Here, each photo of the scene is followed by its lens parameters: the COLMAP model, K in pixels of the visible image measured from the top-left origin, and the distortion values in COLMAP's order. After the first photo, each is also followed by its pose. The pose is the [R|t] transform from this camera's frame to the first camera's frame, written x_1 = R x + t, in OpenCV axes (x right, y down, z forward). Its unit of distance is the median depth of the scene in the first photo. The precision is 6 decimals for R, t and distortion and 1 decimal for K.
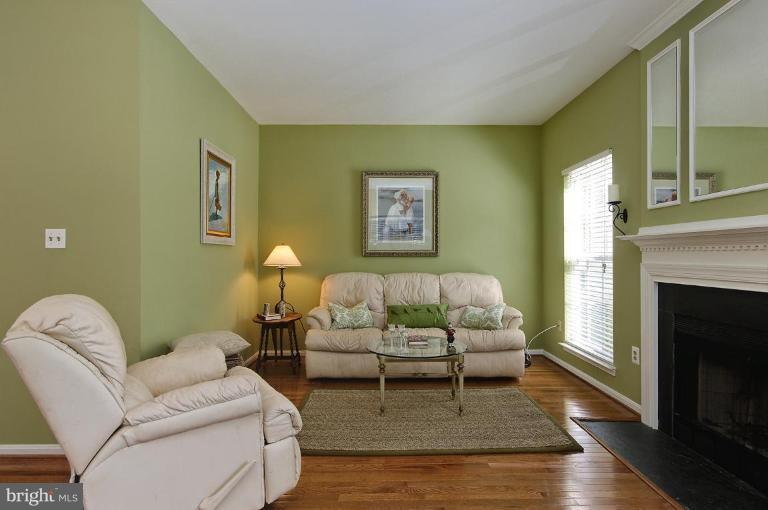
lens RADIAL K [[412.6, 0, 384.0], [0, 412.6, 255.0], [0, 0, 1]] dist [-0.001369, -0.000826]
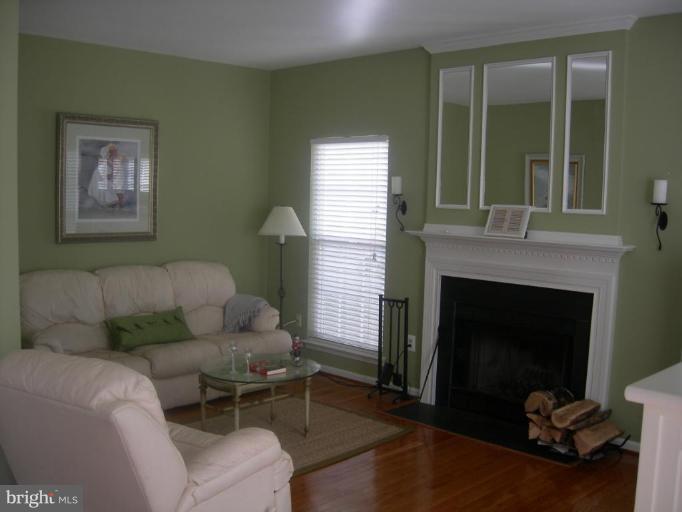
lens RADIAL K [[757.5, 0, 341.0], [0, 757.5, 256.0], [0, 0, 1]] dist [-0.004752, -0.007634]
pose [[0.720765, -0.038096, 0.692132, -0.638221], [-0.023409, 0.996581, 0.079231, -0.095019], [-0.692784, -0.073309, 0.717409, -0.186816]]
